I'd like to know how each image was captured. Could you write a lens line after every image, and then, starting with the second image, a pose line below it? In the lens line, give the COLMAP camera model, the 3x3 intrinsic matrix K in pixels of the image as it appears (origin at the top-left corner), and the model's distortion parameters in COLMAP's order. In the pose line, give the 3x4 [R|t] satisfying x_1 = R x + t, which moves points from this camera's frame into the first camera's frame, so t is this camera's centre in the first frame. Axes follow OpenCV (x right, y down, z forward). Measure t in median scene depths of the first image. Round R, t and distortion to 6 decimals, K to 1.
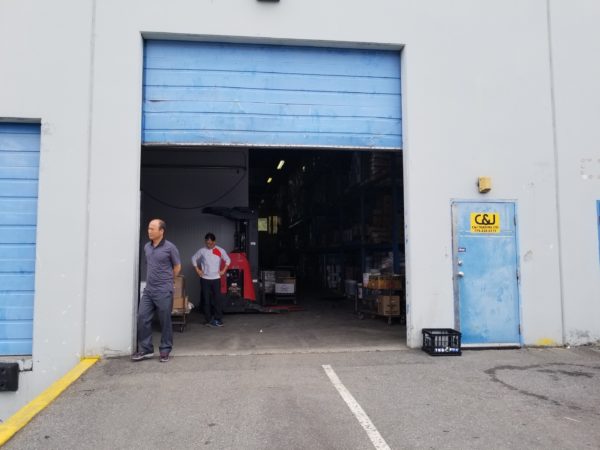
lens RADIAL K [[458.8, 0, 299.0], [0, 458.8, 222.5], [0, 0, 1]] dist [-0.003090, -0.000542]
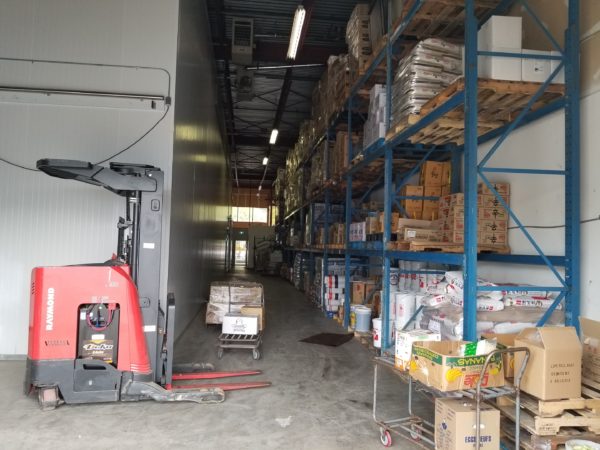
lens RADIAL K [[458.8, 0, 300.0], [0, 458.8, 227.6], [0, 0, 1]] dist [-0.003090, -0.000542]
pose [[0.999366, 0.030766, -0.017907, 0.045724], [-0.030277, 0.999179, 0.026935, 0.009311], [0.018721, -0.026376, 0.999477, 0.446092]]
